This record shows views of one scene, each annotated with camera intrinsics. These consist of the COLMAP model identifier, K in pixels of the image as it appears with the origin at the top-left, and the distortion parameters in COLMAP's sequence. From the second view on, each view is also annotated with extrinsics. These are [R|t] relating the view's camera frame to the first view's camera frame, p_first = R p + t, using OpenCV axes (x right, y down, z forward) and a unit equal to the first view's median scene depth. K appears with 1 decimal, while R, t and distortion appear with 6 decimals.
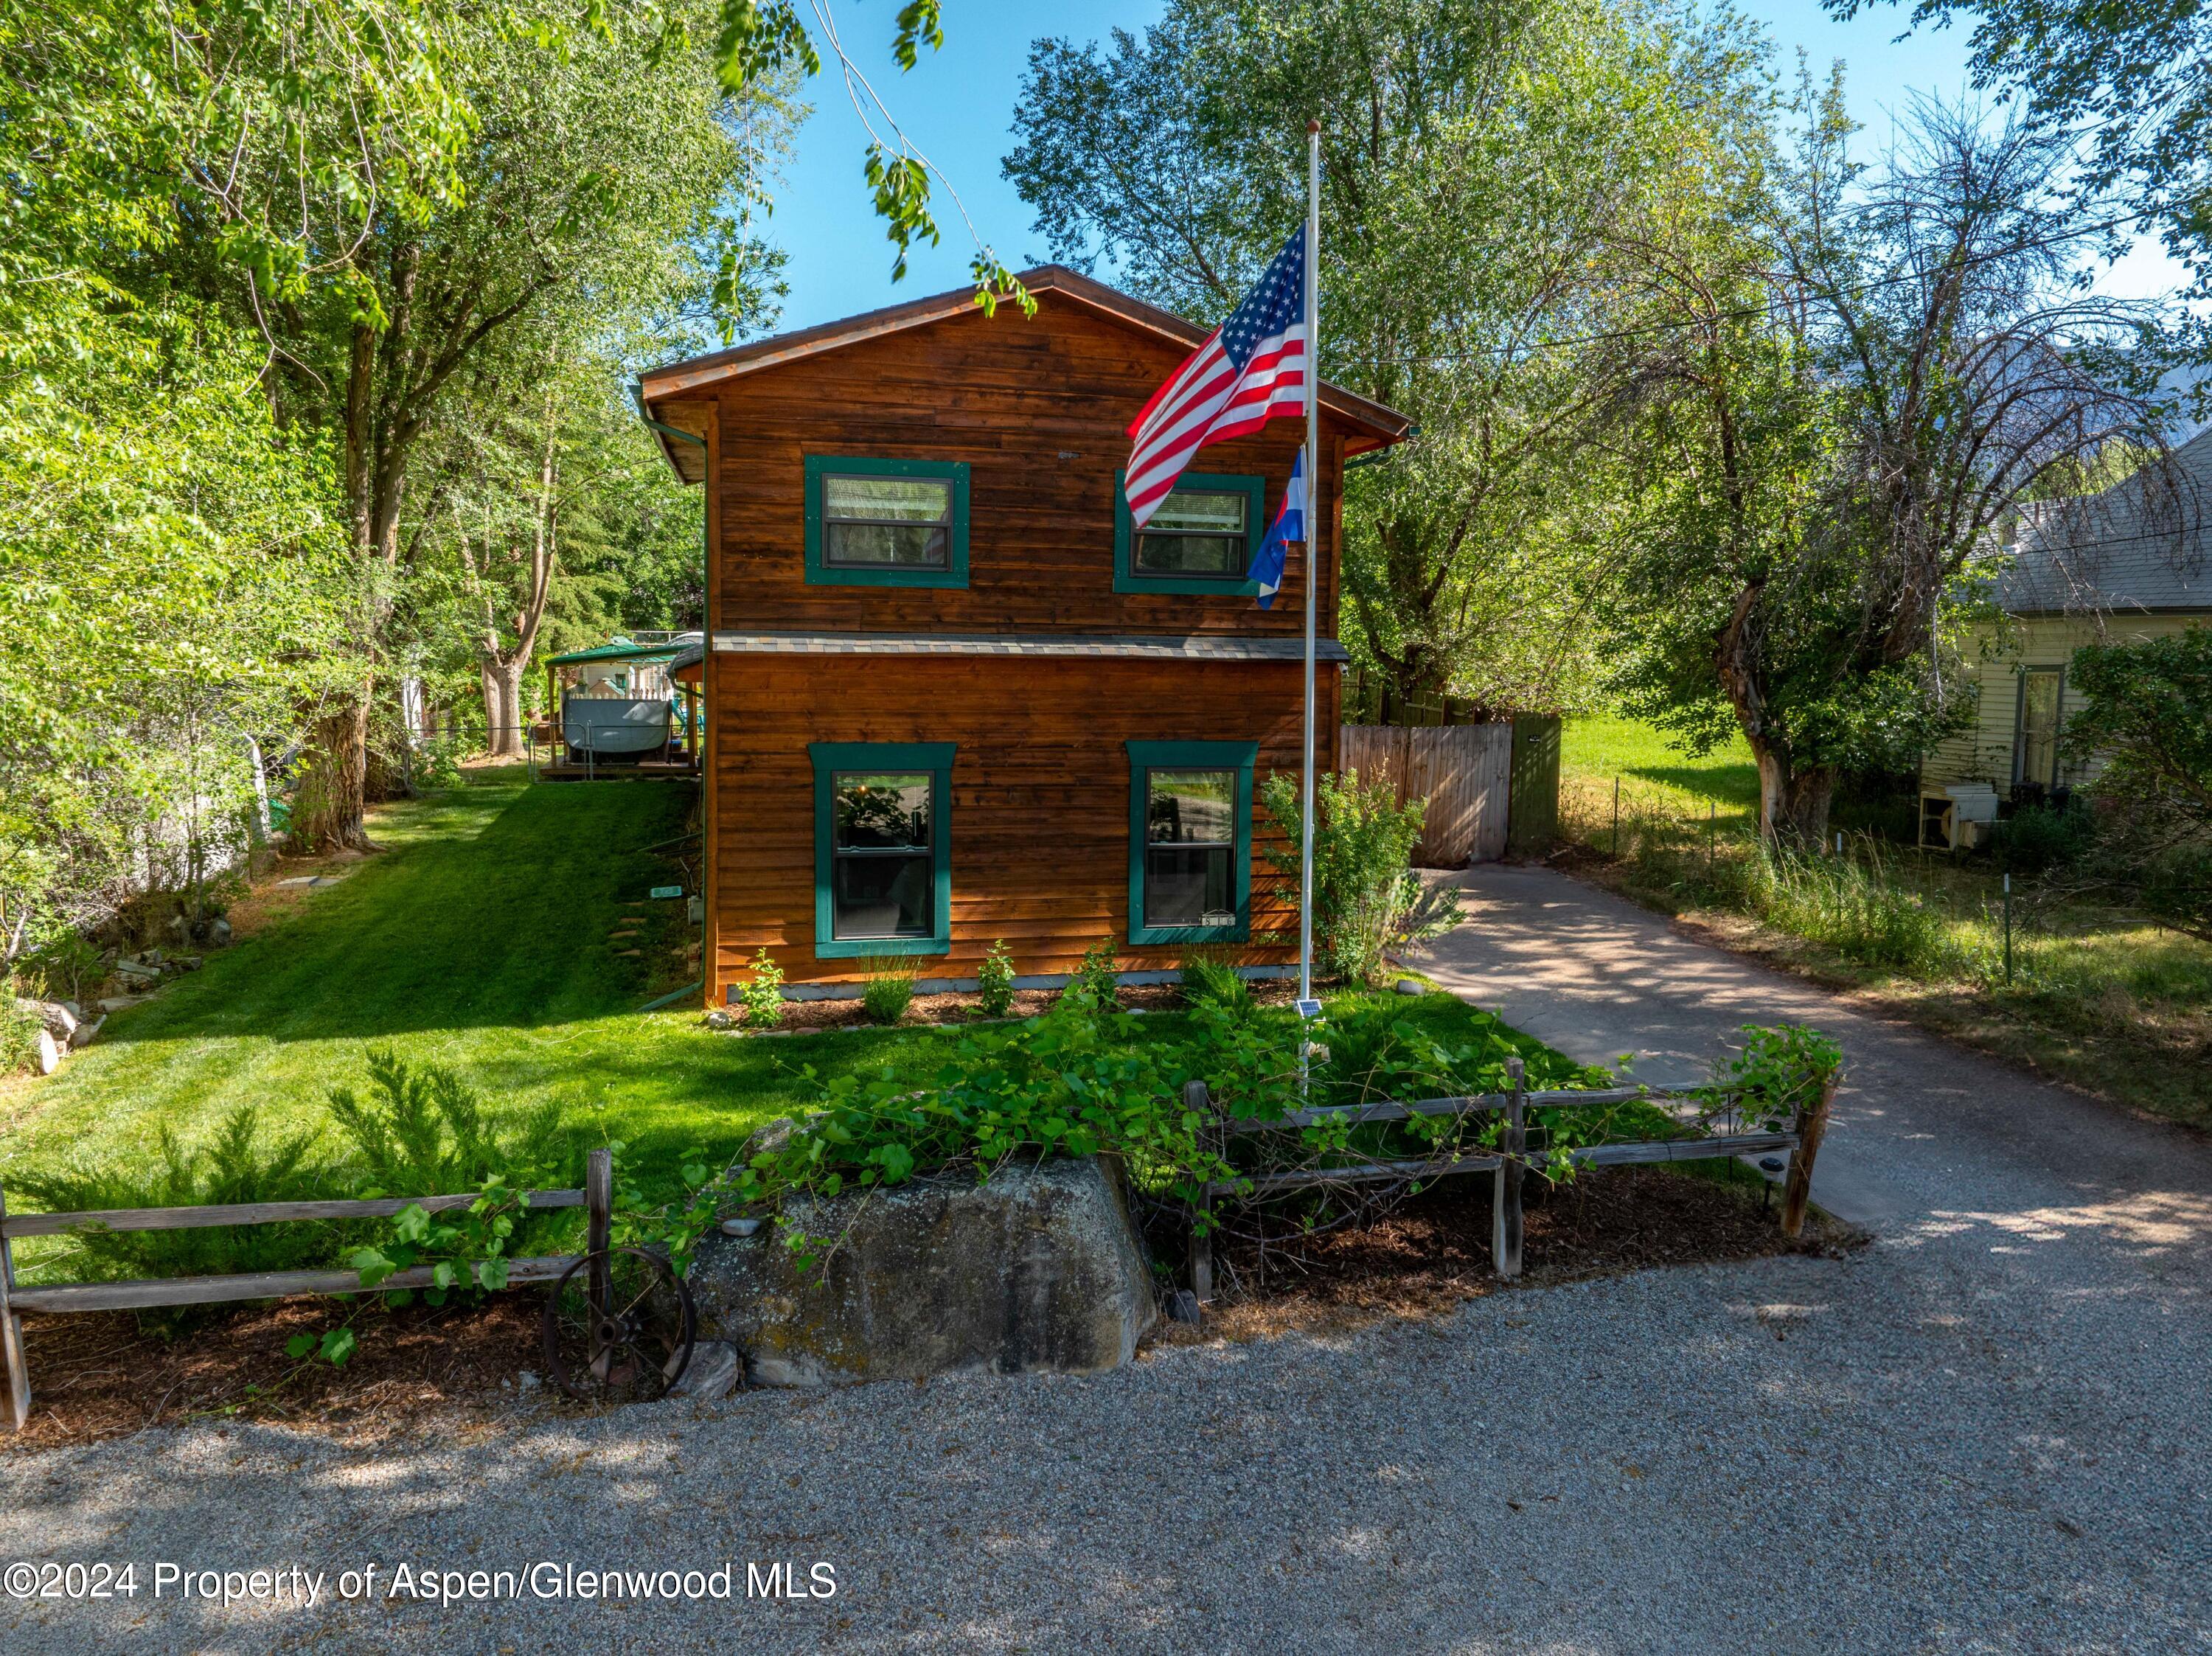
lens RADIAL K [[1548.0, 0, 1115.0], [0, 1548.0, 848.9], [0, 0, 1]] dist [-0.018236, 0.000261]
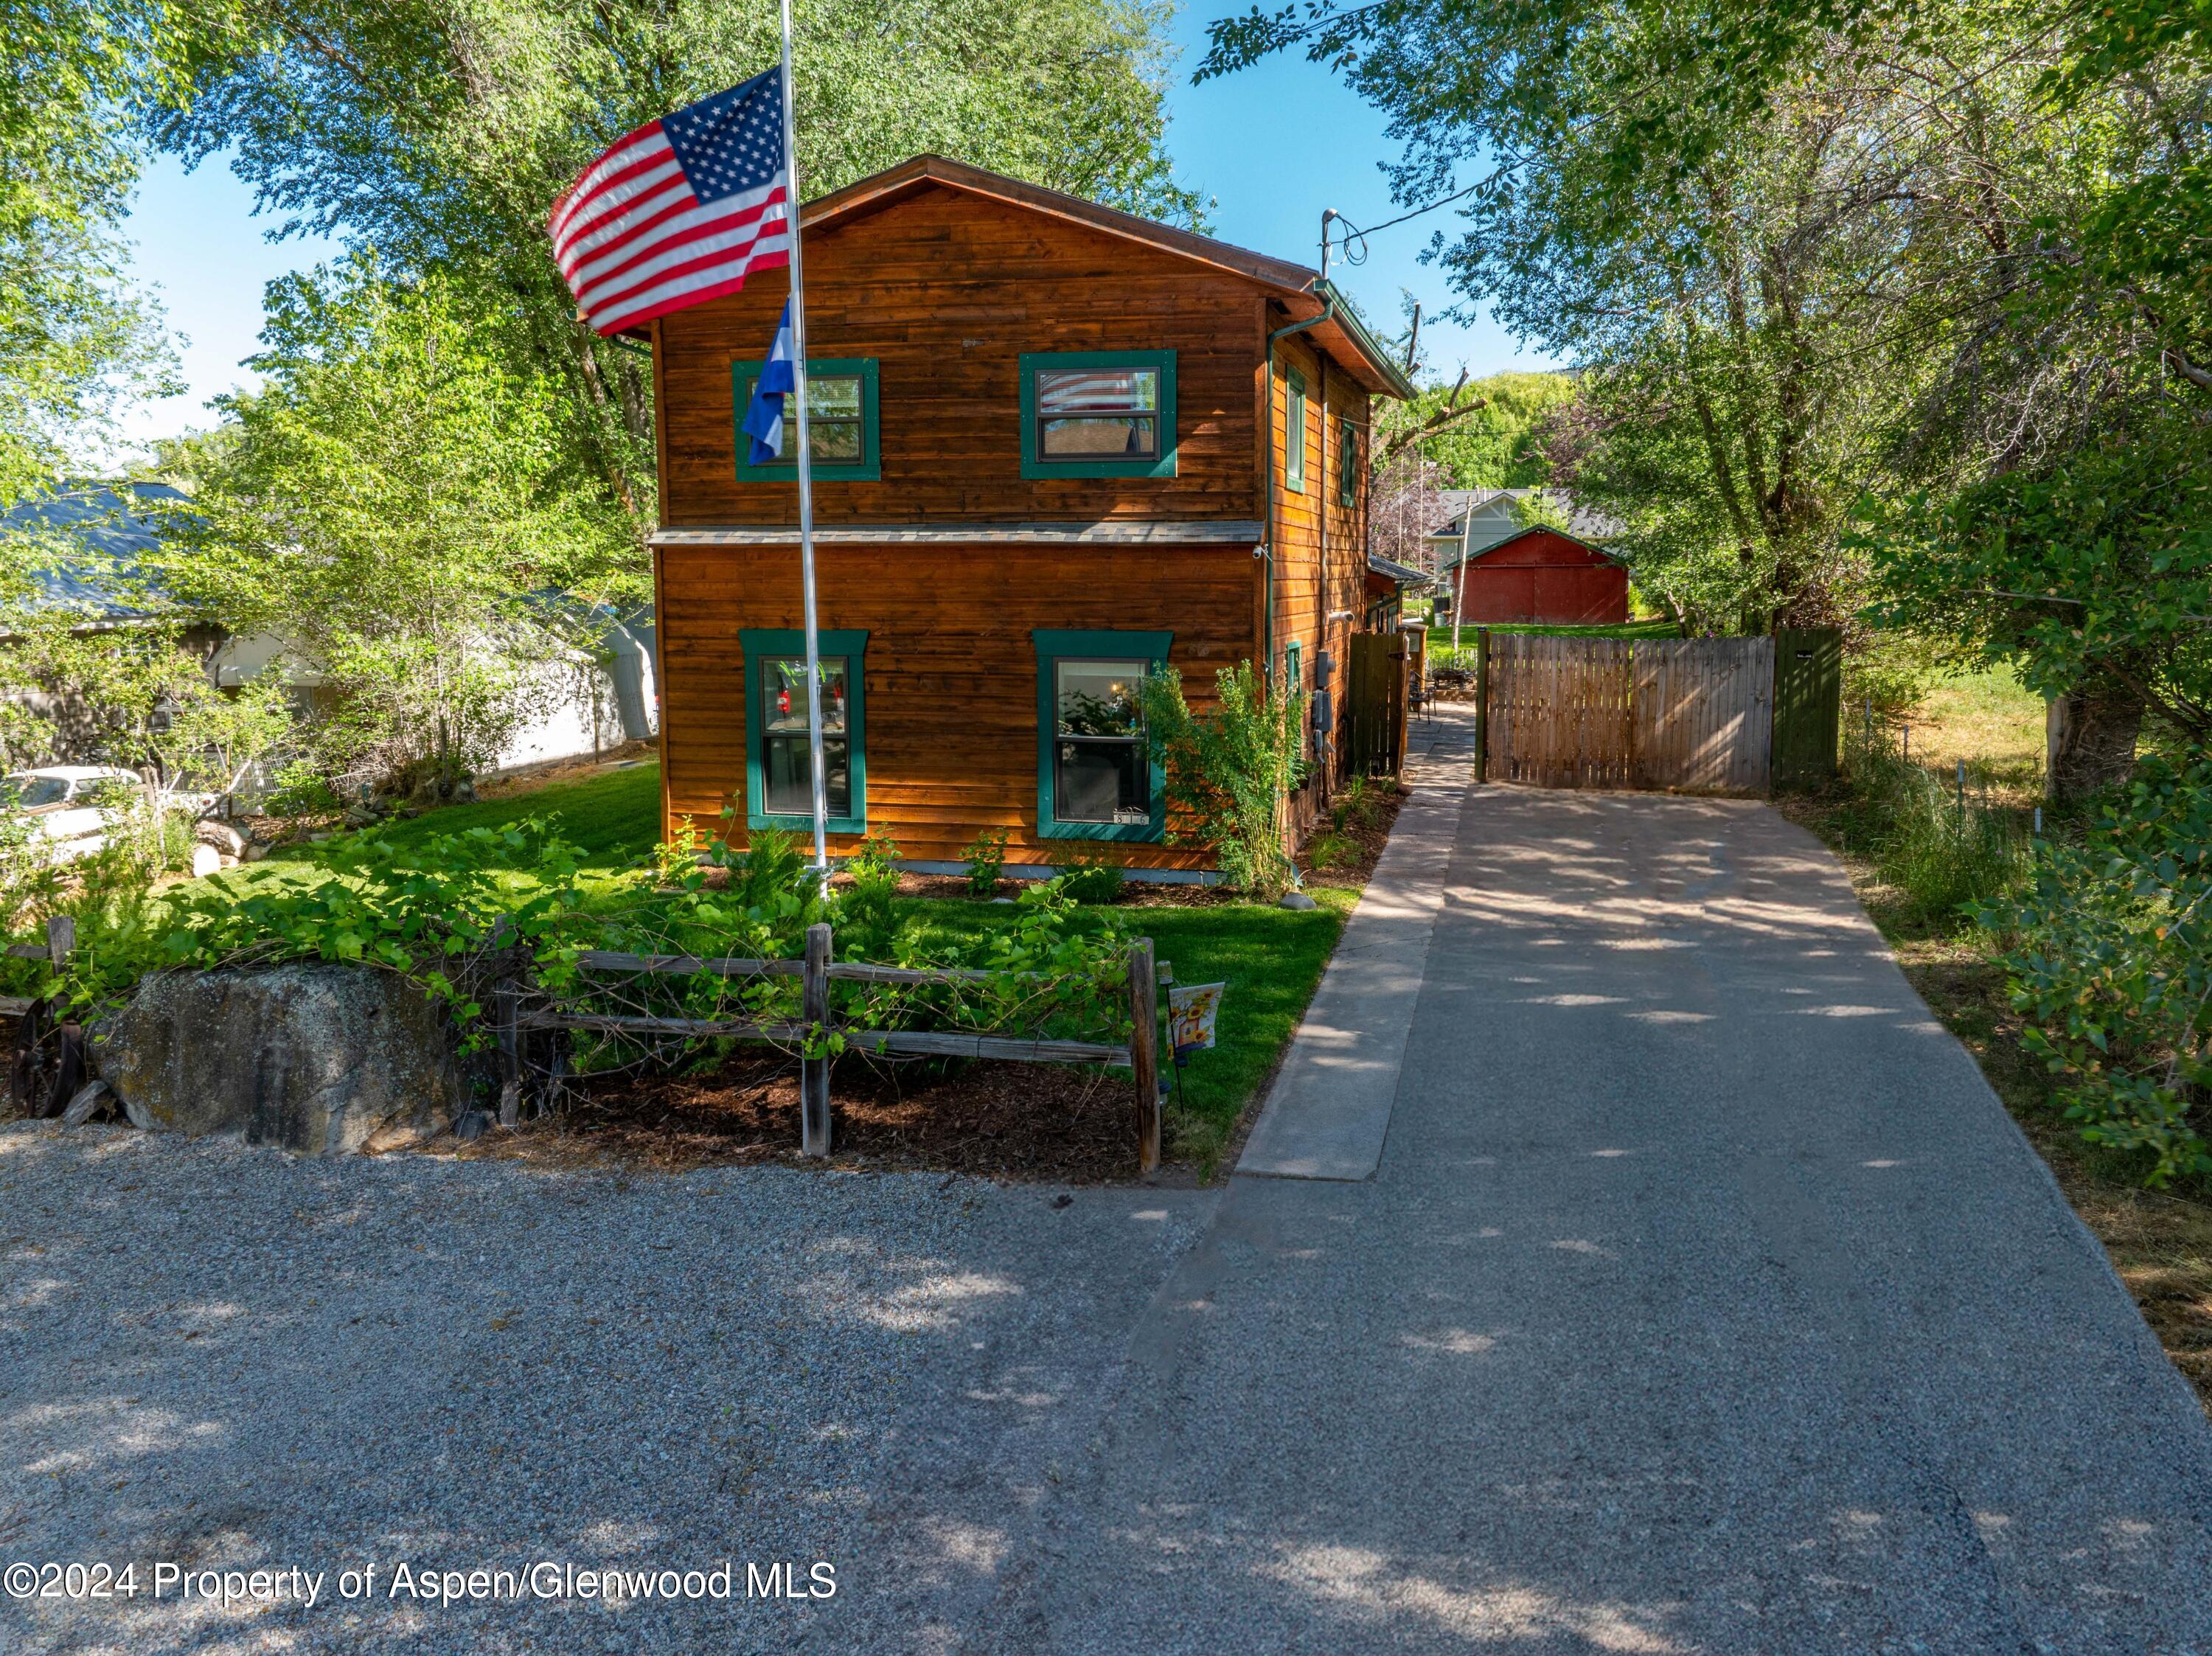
lens RADIAL K [[1548.0, 0, 1115.8], [0, 1548.0, 803.9], [0, 0, 1]] dist [-0.018236, 0.000261]
pose [[0.895536, 0.047298, -0.442468, 0.510581], [-0.046102, 0.998846, 0.013463, 0.026331], [0.442594, 0.008342, 0.896683, 0.145302]]
